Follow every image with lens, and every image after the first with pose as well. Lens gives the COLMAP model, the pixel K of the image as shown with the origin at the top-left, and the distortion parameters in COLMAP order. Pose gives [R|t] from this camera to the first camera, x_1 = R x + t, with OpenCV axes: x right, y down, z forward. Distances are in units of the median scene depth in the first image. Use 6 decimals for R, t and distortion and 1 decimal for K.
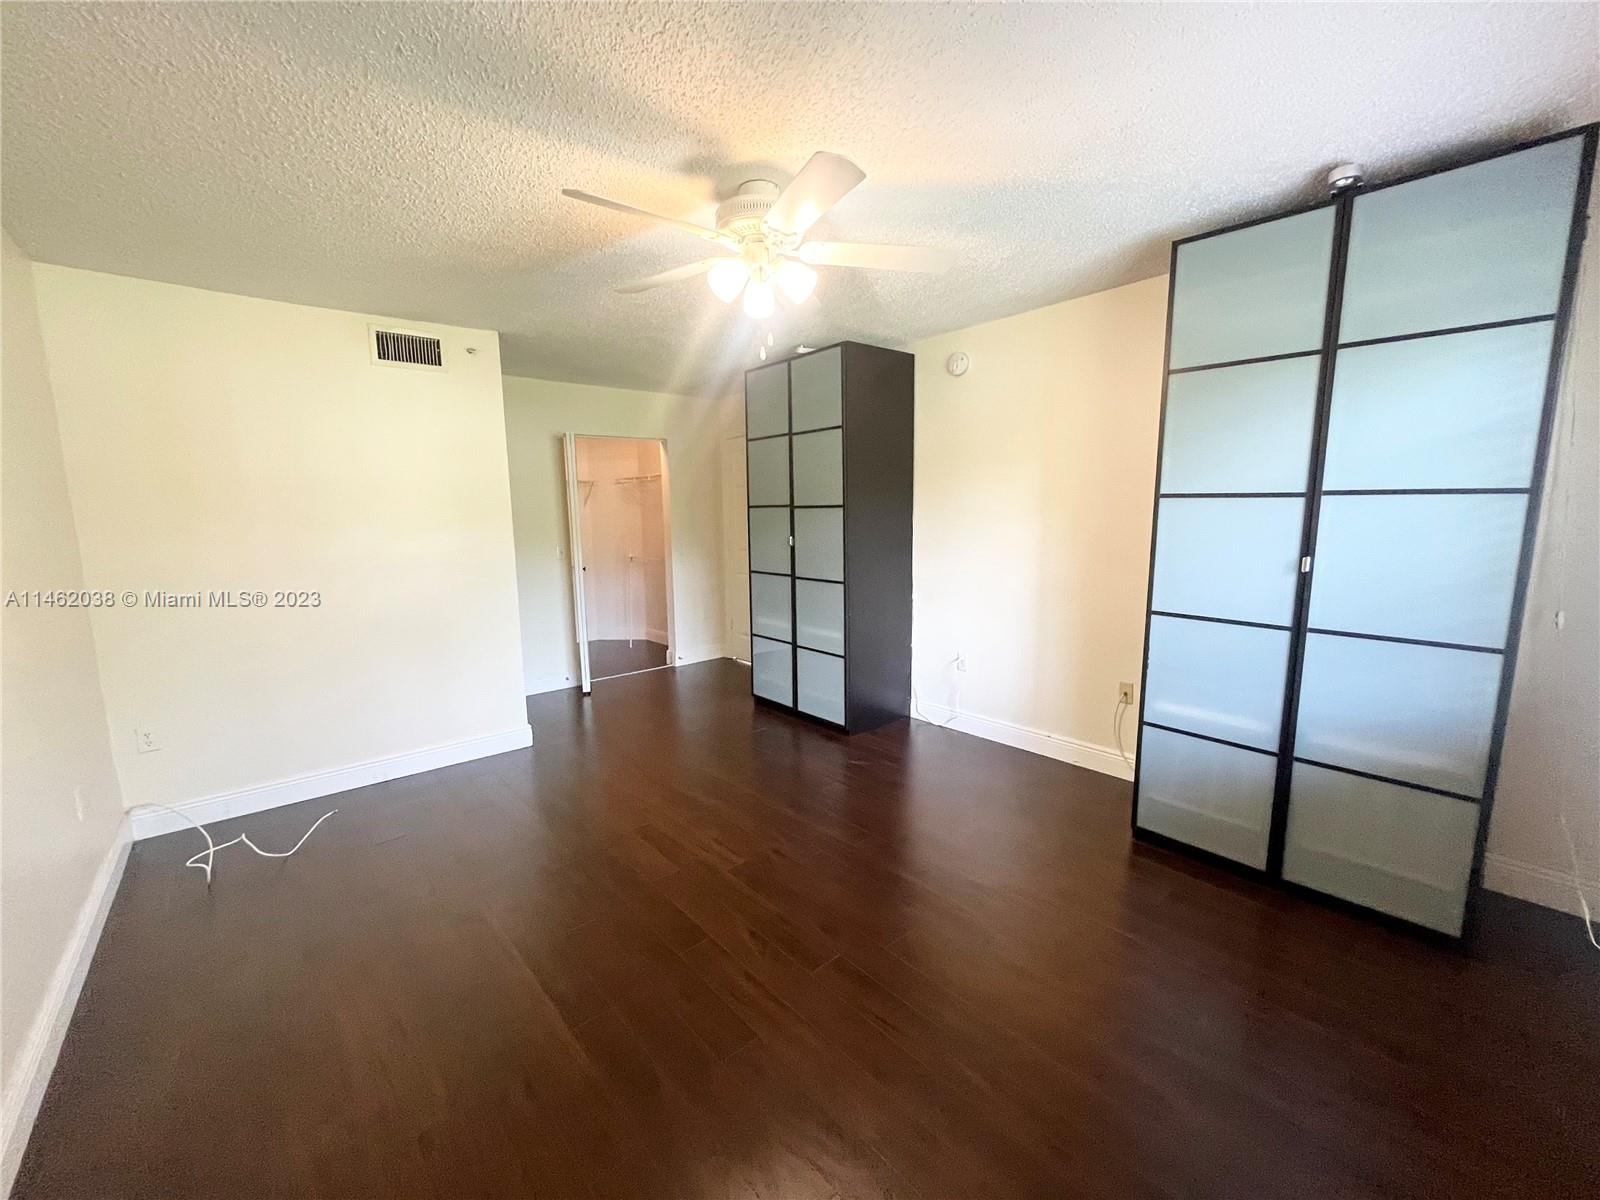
lens RADIAL K [[641.5, 0, 776.6], [0, 641.5, 604.0], [0, 0, 1]] dist [-0.001178, -0.000040]
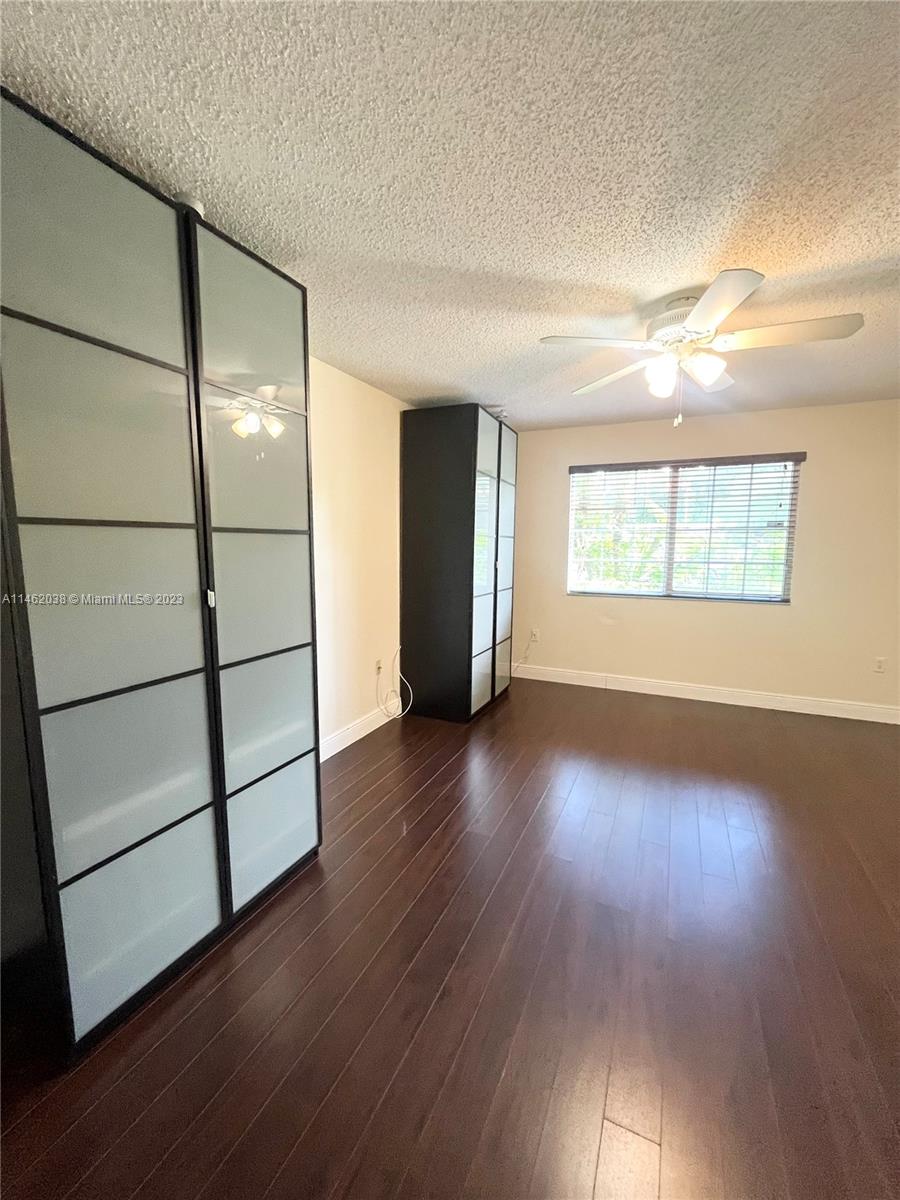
lens RADIAL K [[480.1, 0, 457.4], [0, 480.1, 599.2], [0, 0, 1]] dist [0.000640, -0.000093]
pose [[-0.438167, -0.088276, 0.894549, -0.474864], [0.138979, 0.976547, 0.164442, -0.159756], [-0.888085, 0.196377, -0.415622, 1.195930]]
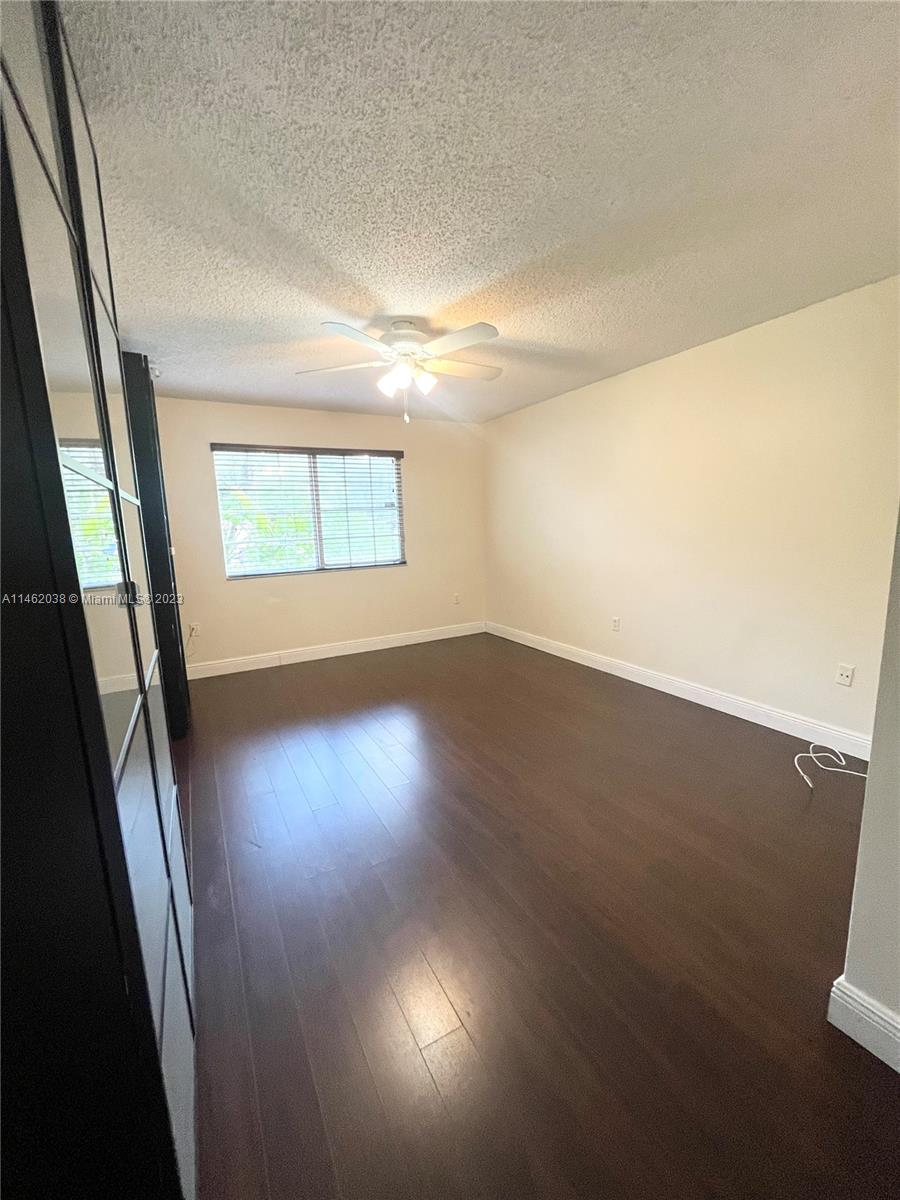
lens RADIAL K [[478.9, 0, 450.0], [0, 478.9, 600.0], [0, 0, 1]] dist [0.000406, -0.000026]
pose [[-0.980024, 0.022216, 0.197635, -0.233316], [0.082094, 0.950319, 0.300256, -0.191904], [-0.181146, 0.310483, -0.933159, 1.460360]]
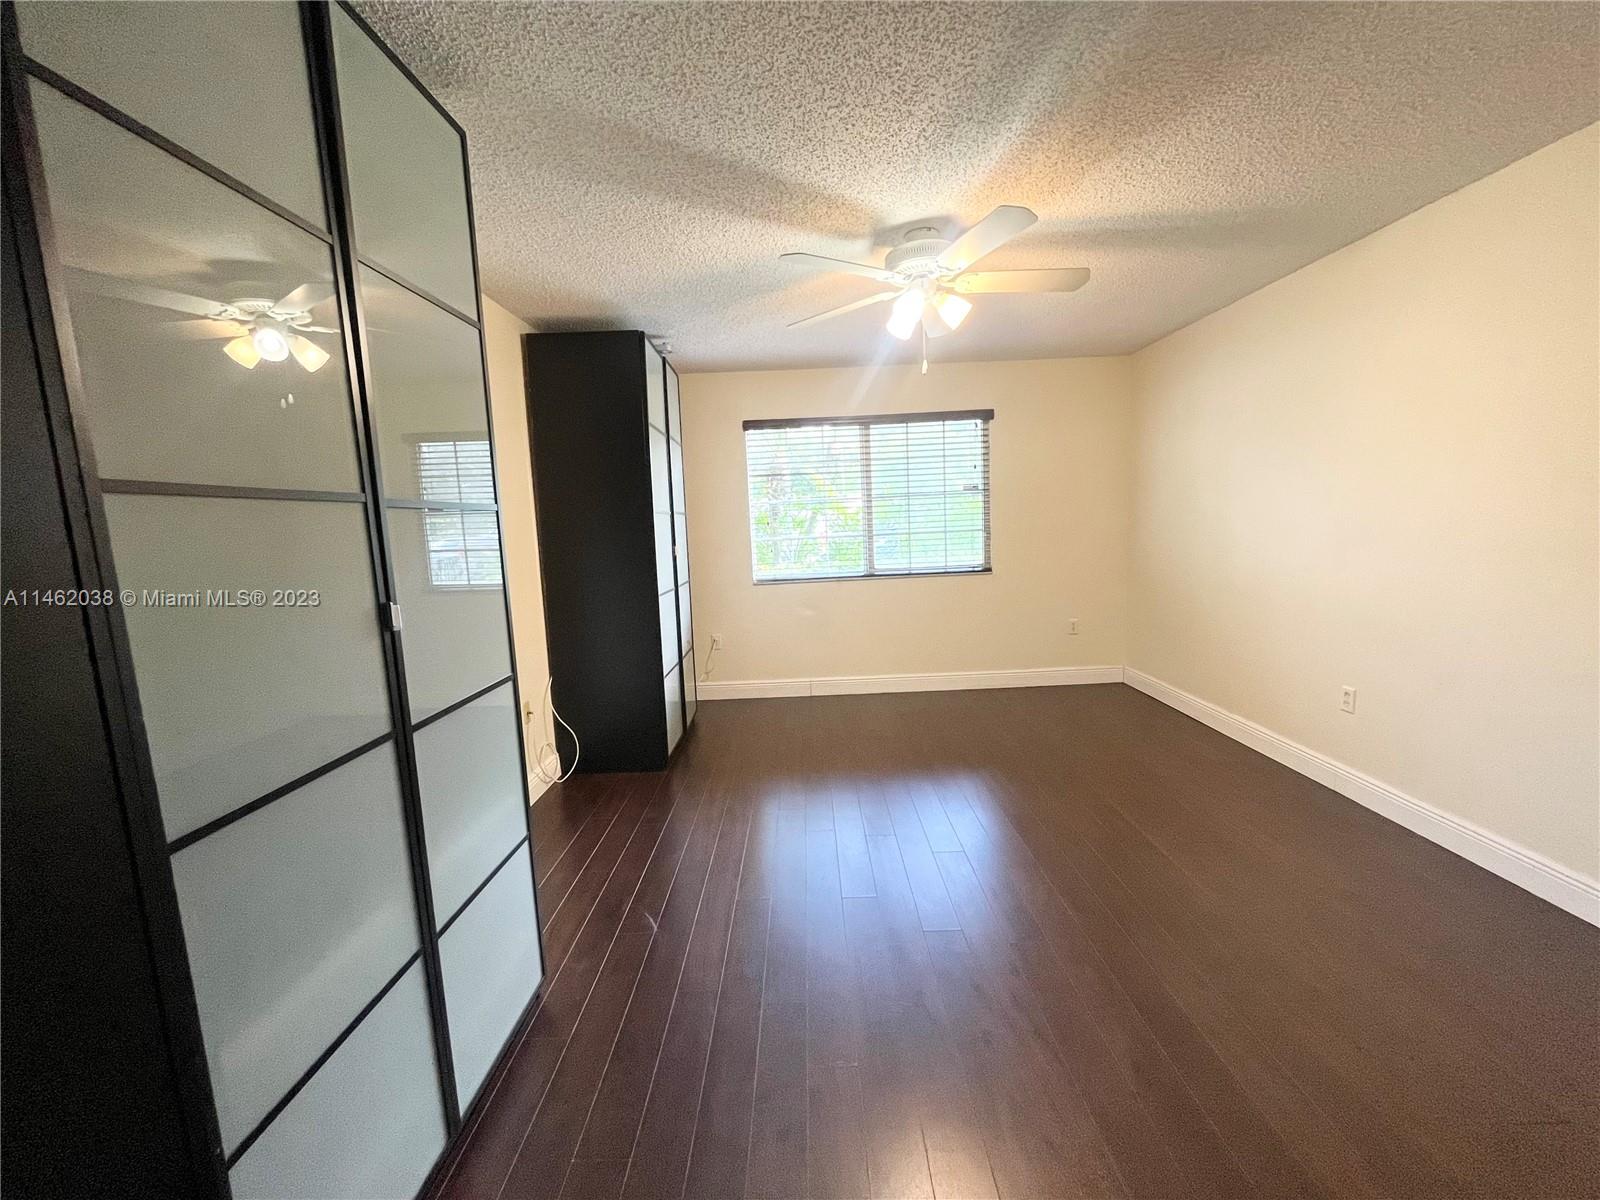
lens RADIAL K [[638.6, 0, 803.9], [0, 638.6, 595.7], [0, 0, 1]] dist [0.000406, -0.000026]
pose [[-0.767556, -0.021126, 0.640634, -0.384746], [0.154913, 0.963715, 0.217385, -0.172591], [-0.621981, 0.266097, -0.736432, 1.331385]]
